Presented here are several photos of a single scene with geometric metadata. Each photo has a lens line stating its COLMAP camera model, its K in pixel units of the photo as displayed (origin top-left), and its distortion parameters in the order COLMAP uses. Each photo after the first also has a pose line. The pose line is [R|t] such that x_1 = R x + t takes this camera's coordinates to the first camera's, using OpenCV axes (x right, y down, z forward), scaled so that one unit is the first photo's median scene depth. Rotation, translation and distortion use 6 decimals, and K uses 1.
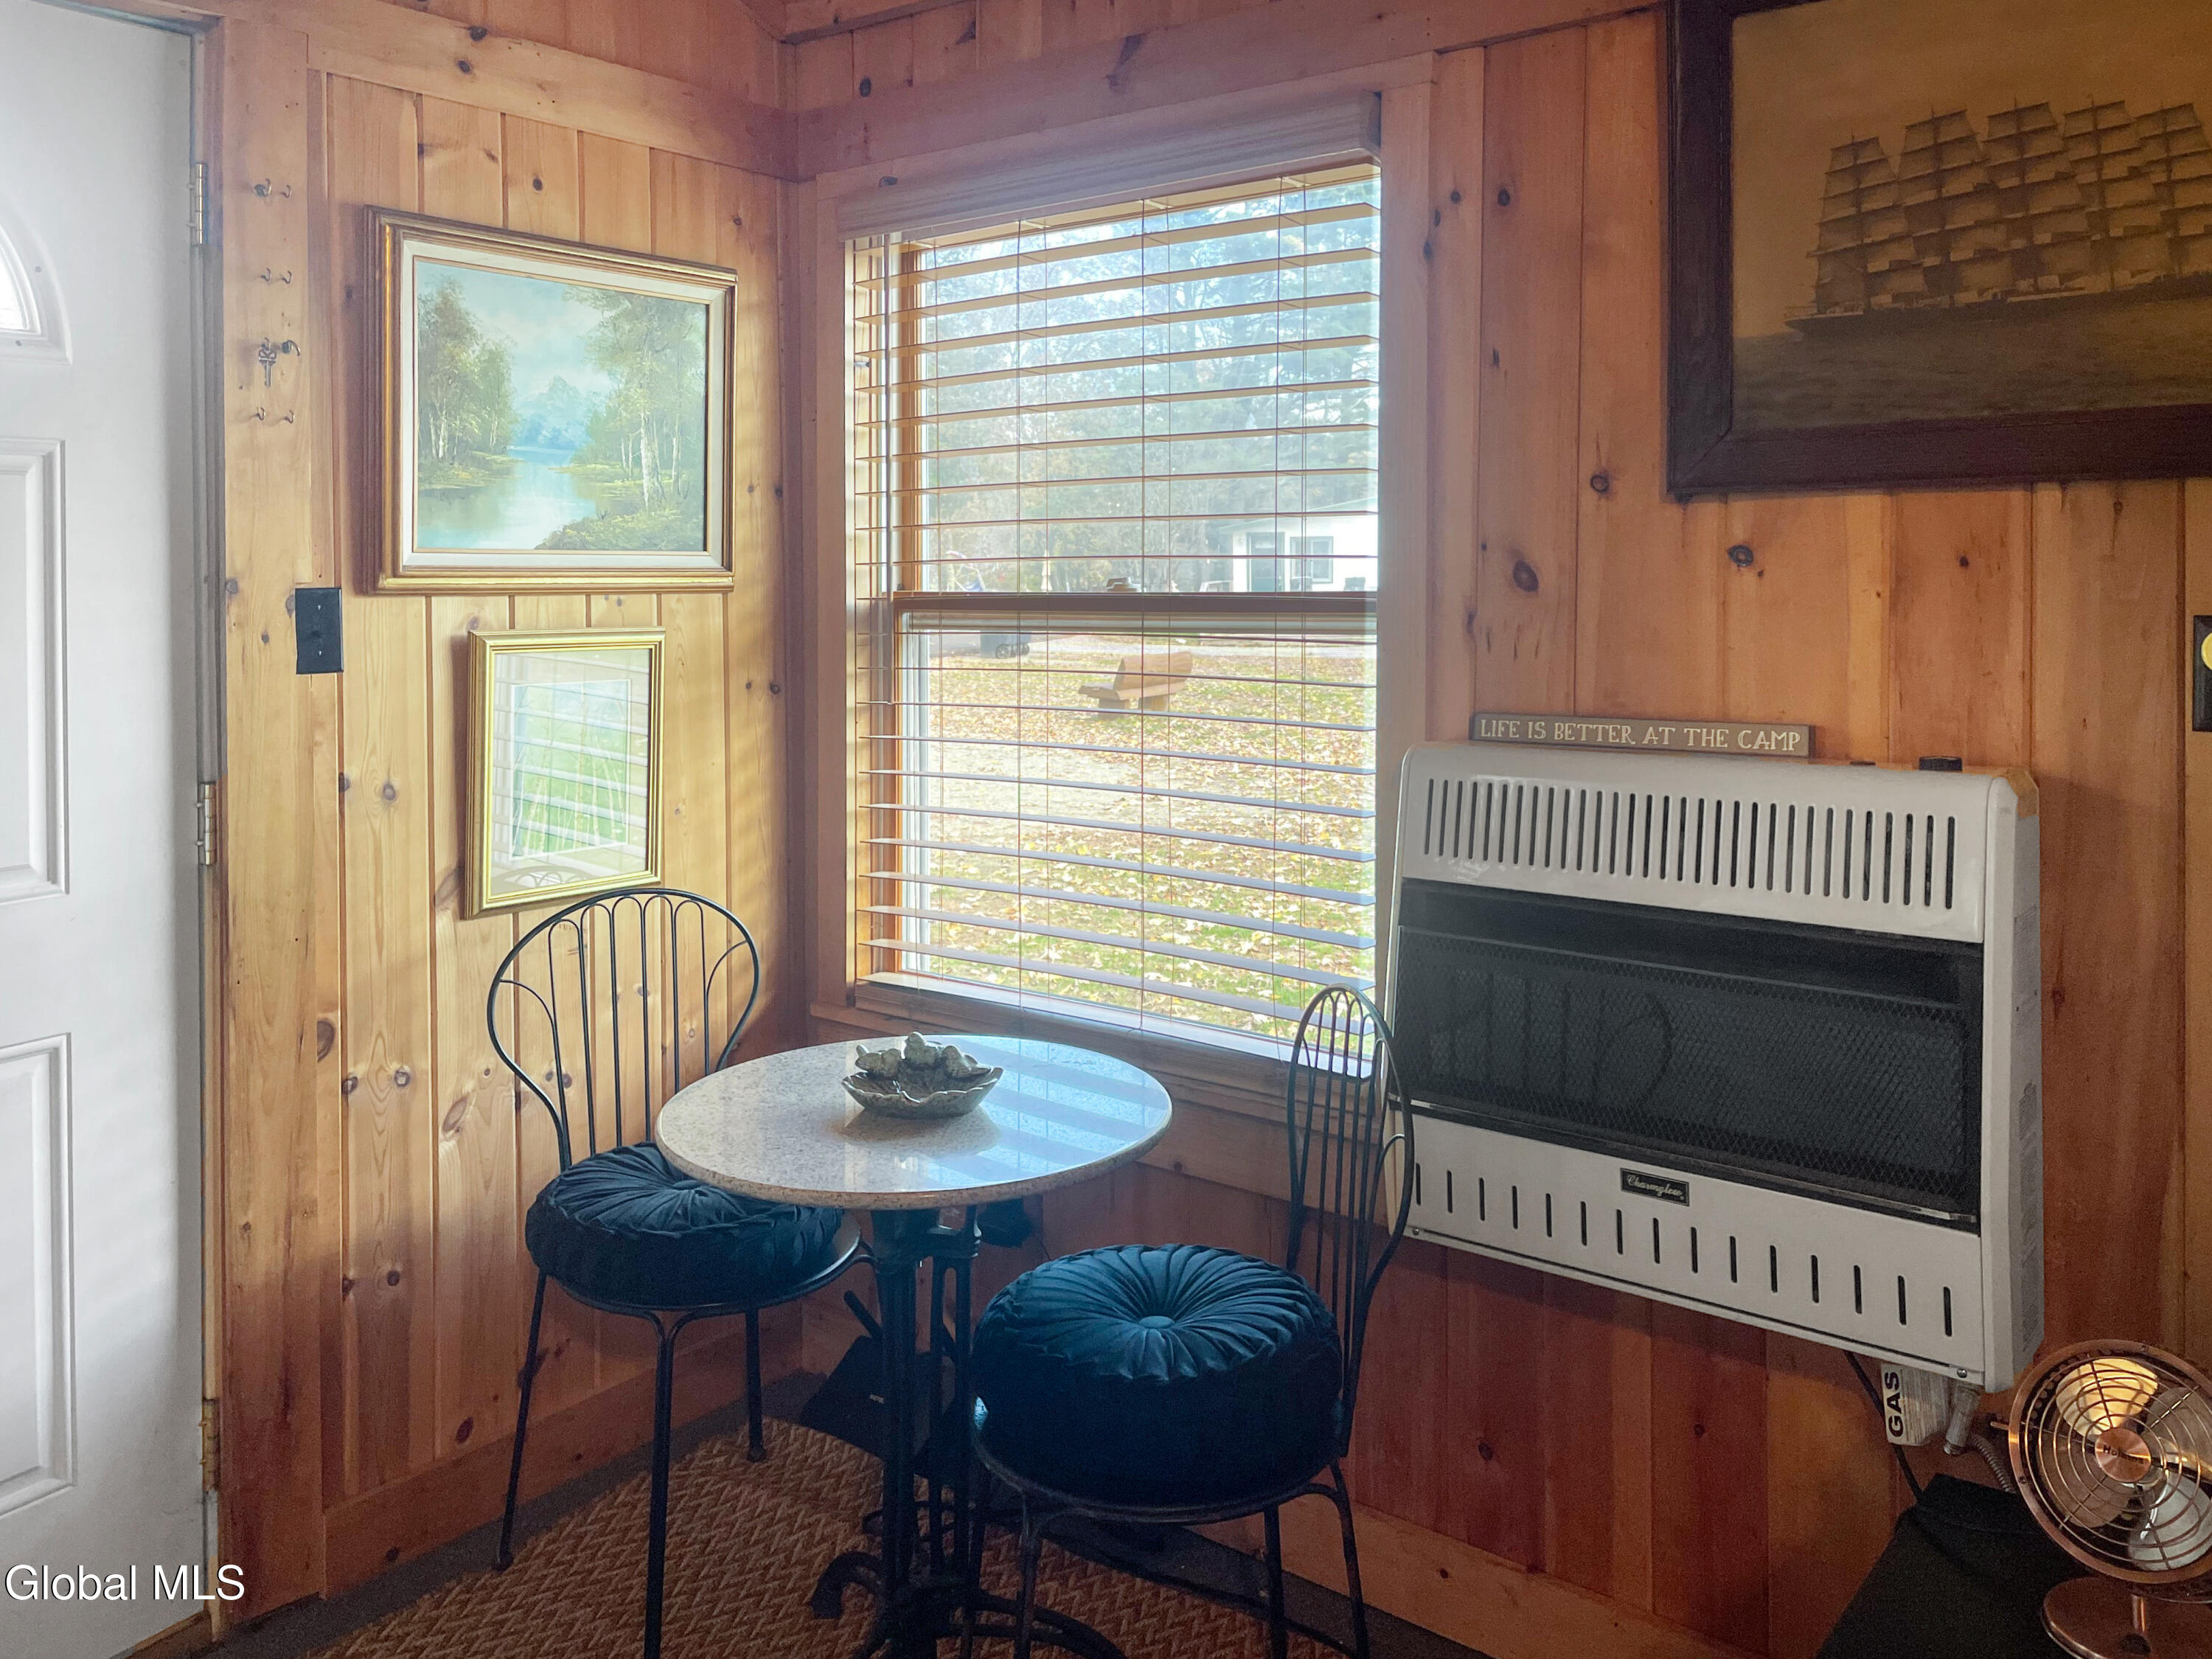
lens RADIAL K [[1764.3, 0, 1086.6], [0, 1764.3, 580.6], [0, 0, 1]] dist [0.041047, -0.041672]
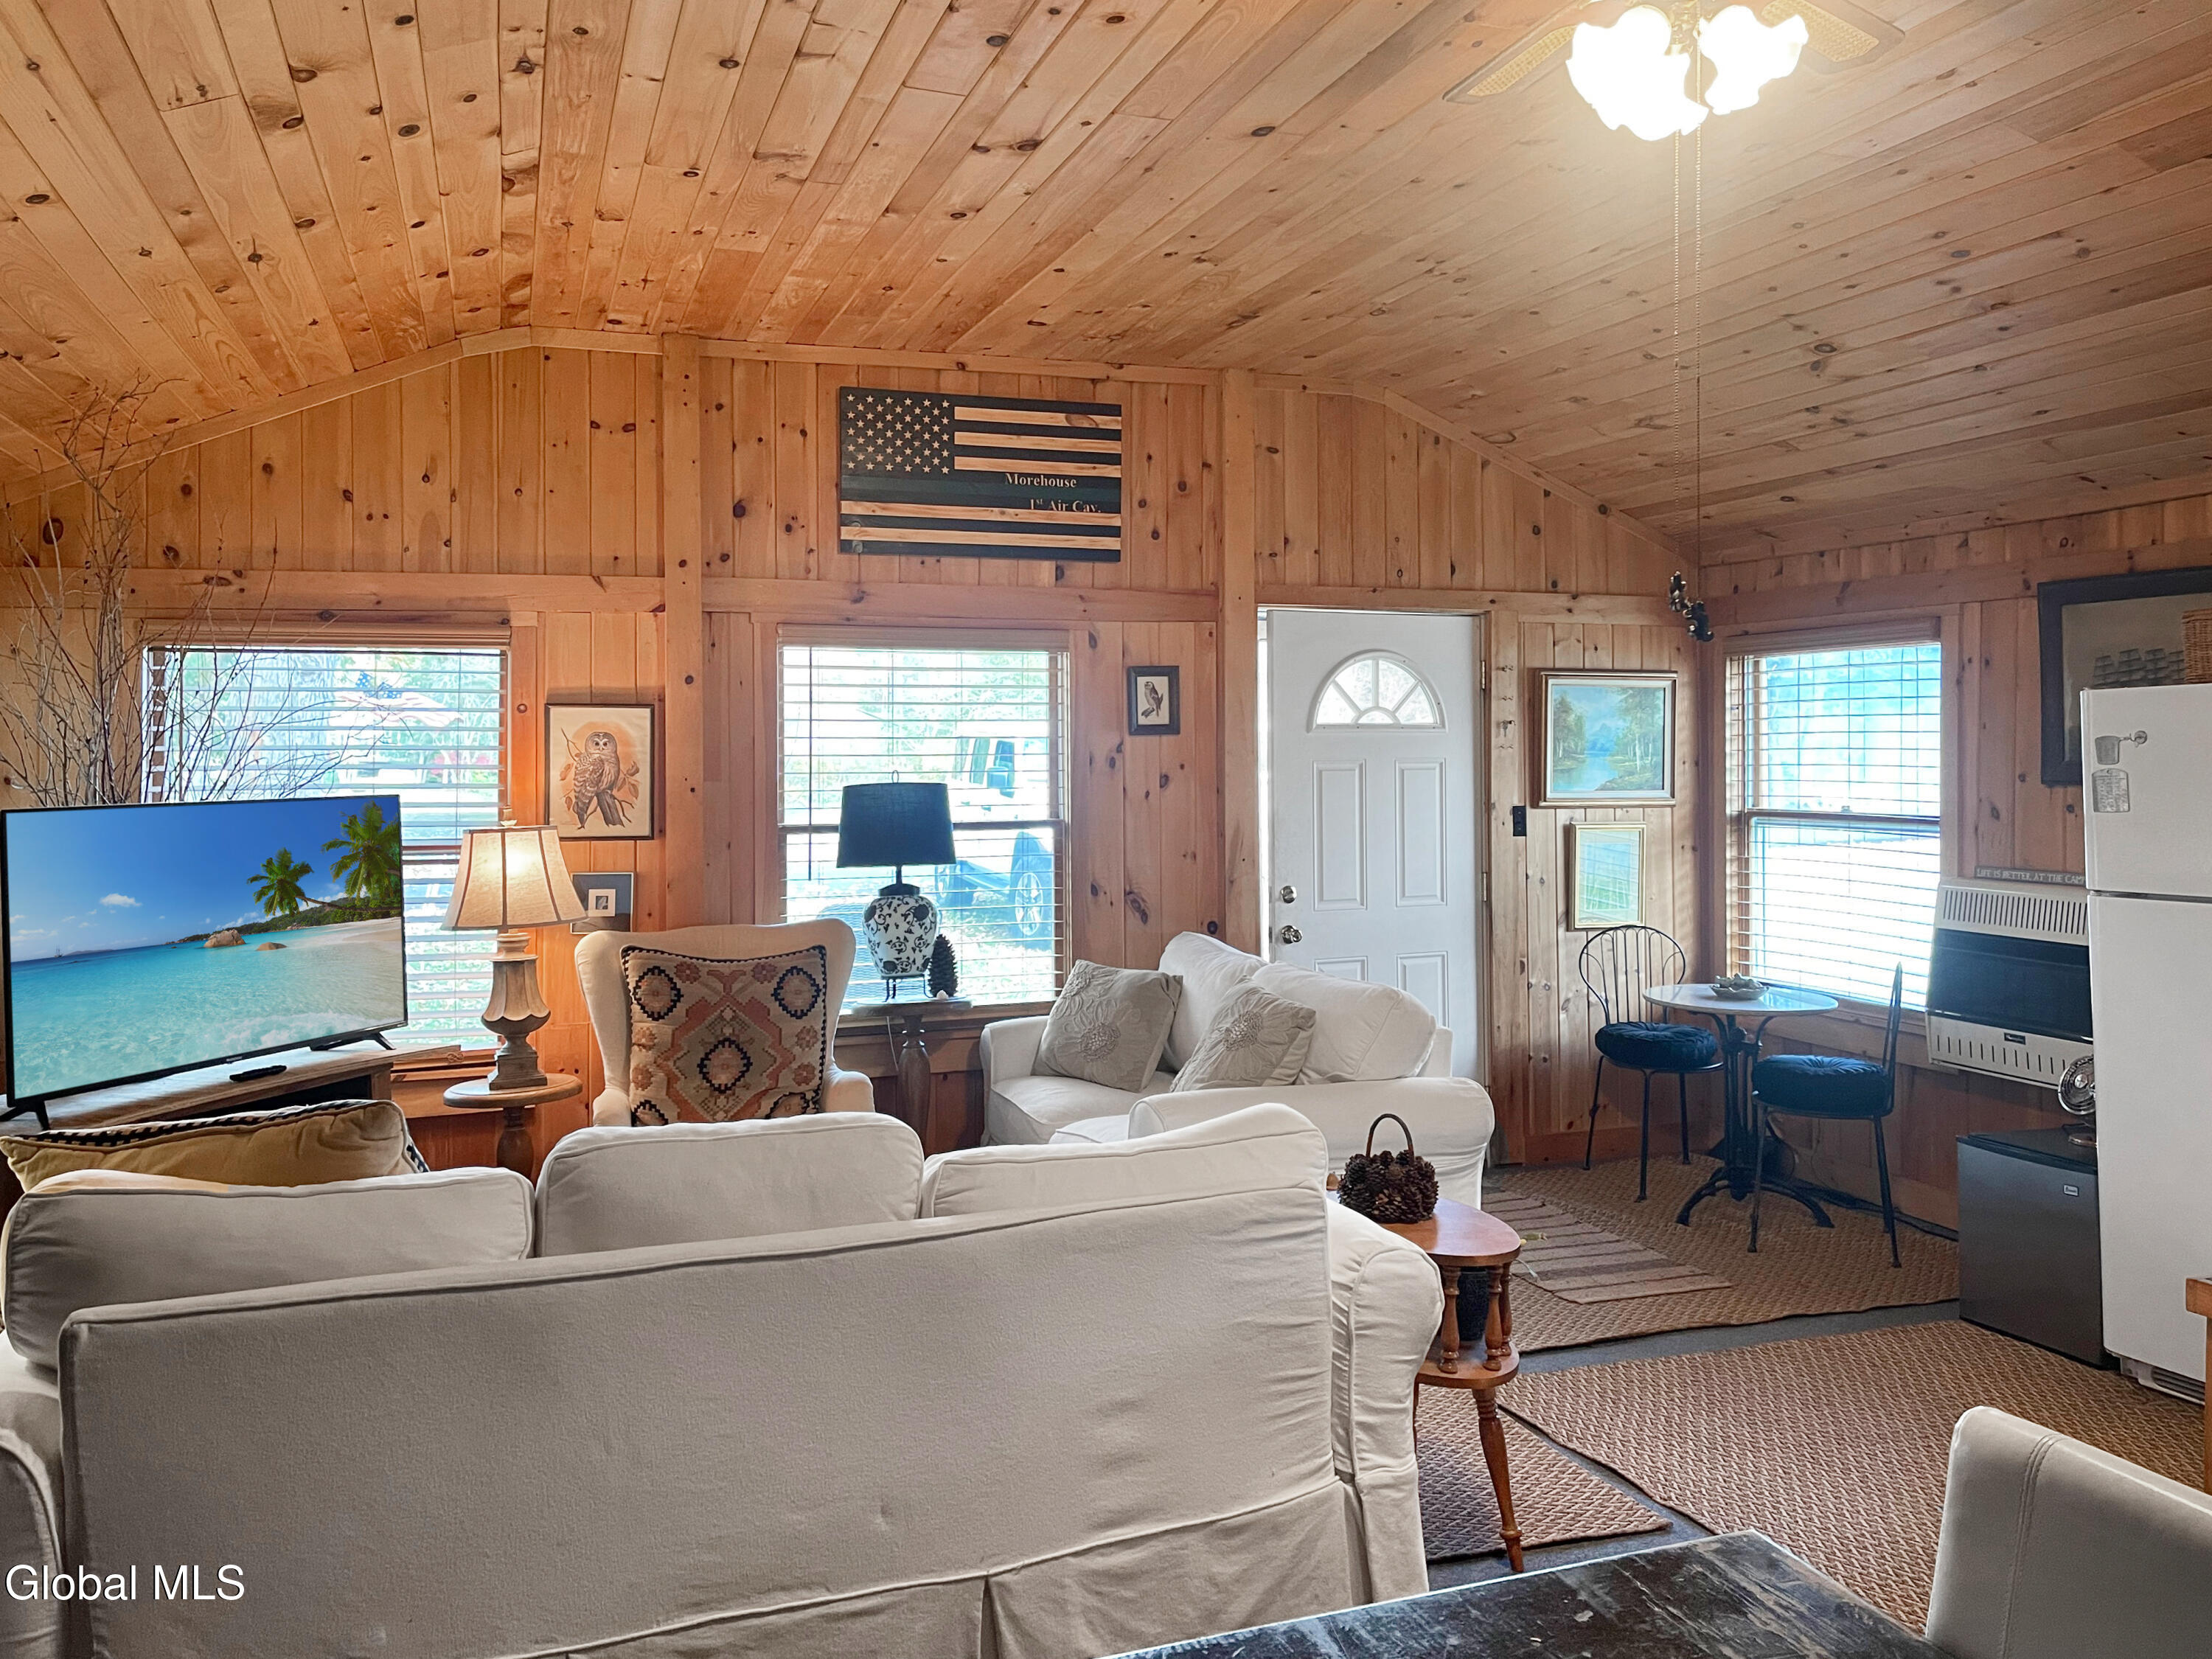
lens RADIAL K [[1672.3, 0, 1120.7], [0, 1672.3, 725.7], [0, 0, 1]] dist [0.052405, -0.068644]
pose [[0.858151, -0.003325, -0.513387, 0.364917], [-0.005755, 0.999854, -0.016095, -0.071839], [0.513365, 0.016766, 0.858006, -1.507403]]
